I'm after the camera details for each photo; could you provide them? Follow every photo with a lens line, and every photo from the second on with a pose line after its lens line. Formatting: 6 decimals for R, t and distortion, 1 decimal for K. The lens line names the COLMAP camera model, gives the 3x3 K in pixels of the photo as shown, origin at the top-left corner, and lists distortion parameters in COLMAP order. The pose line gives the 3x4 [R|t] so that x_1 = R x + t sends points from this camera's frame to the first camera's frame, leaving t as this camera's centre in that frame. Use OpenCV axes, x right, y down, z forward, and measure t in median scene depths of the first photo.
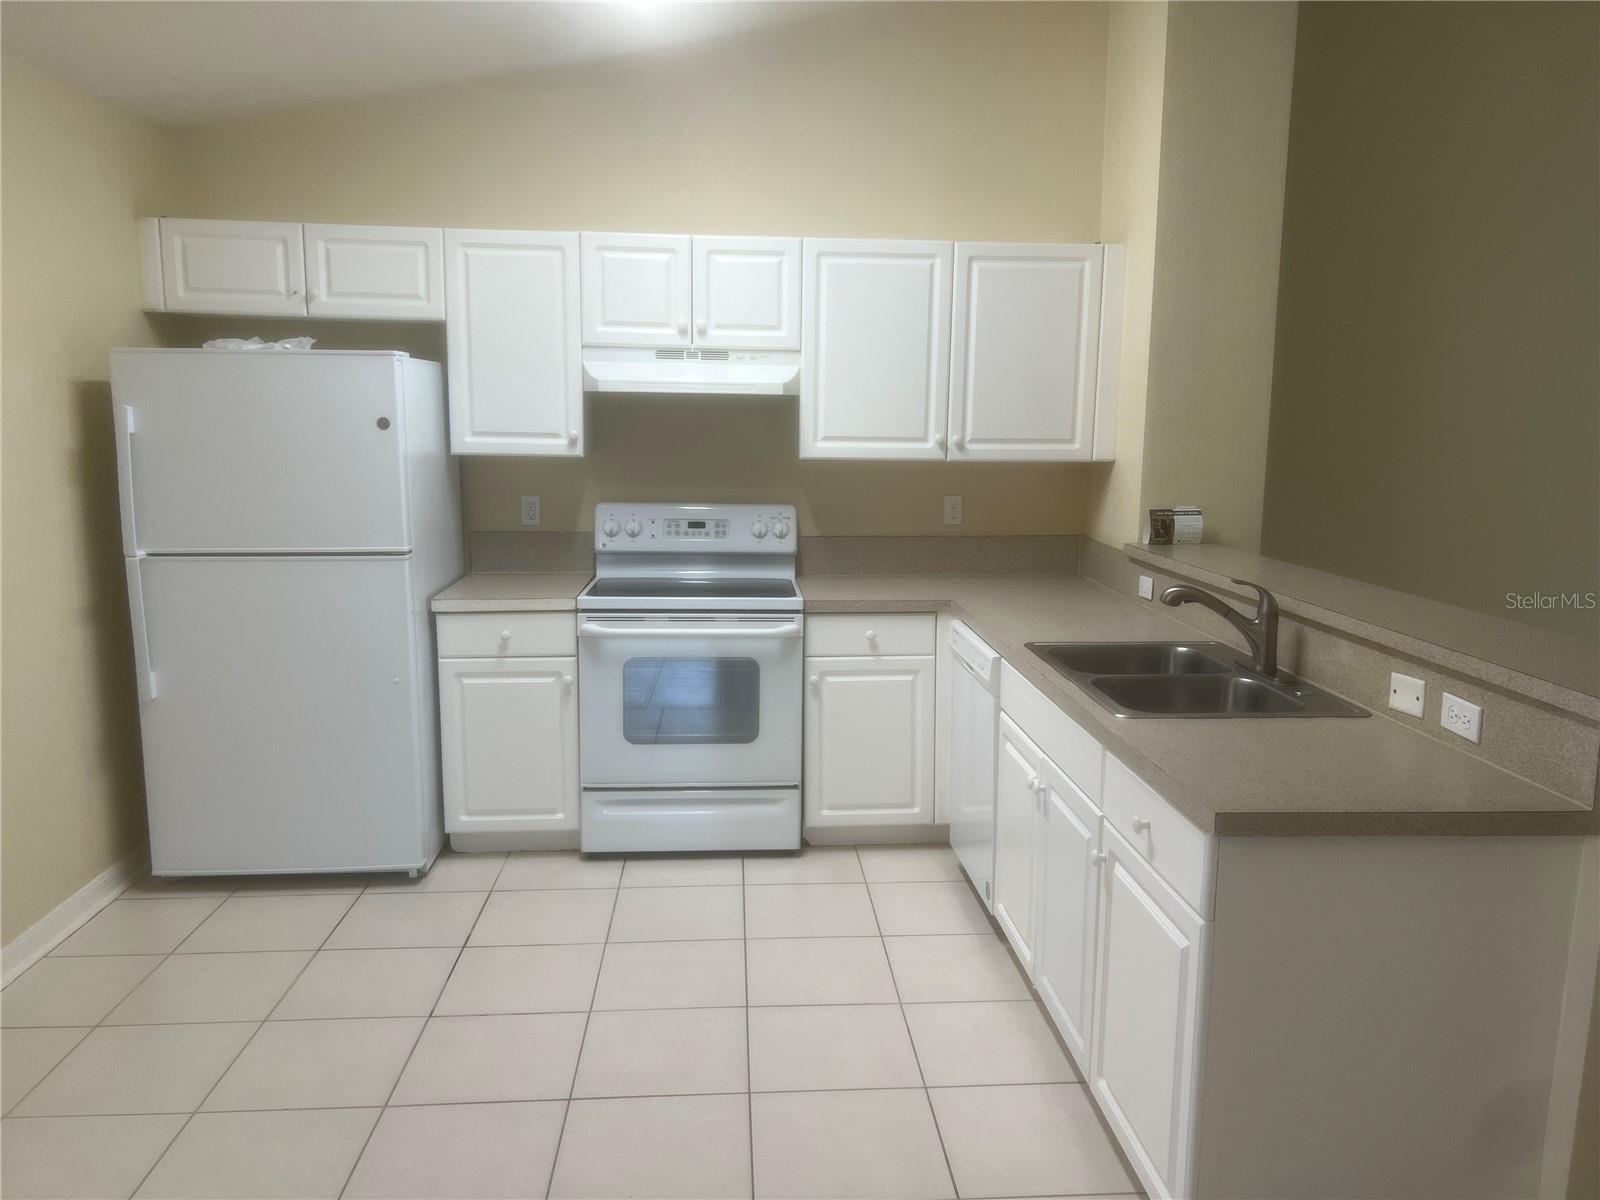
lens RADIAL K [[1210.7, 0, 802.1], [0, 1210.7, 600.9], [0, 0, 1]] dist [0.048197, -0.051974]
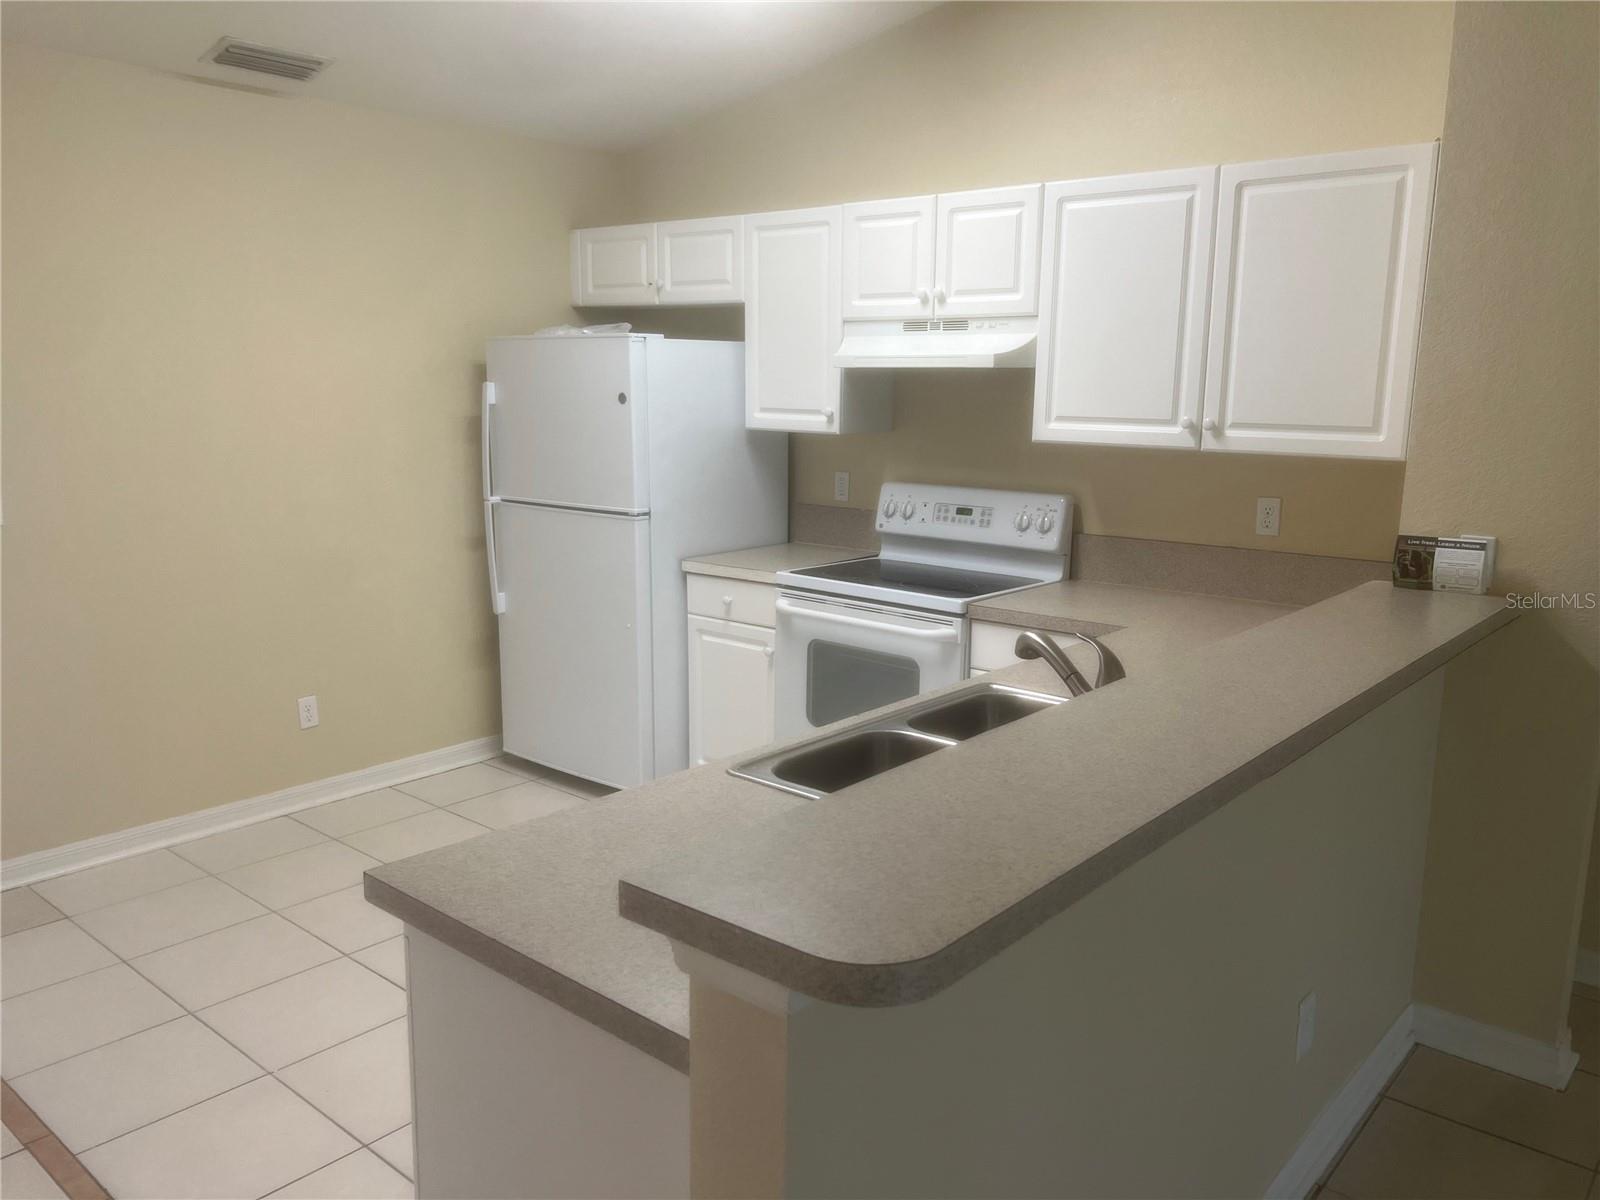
lens RADIAL K [[1210.7, 0, 792.7], [0, 1210.7, 605.3], [0, 0, 1]] dist [0.048197, -0.051974]
pose [[0.706473, 0.126807, -0.696287, 0.529154], [-0.109562, 0.991553, 0.069416, -0.046778], [0.699208, 0.027246, 0.714399, 0.285882]]
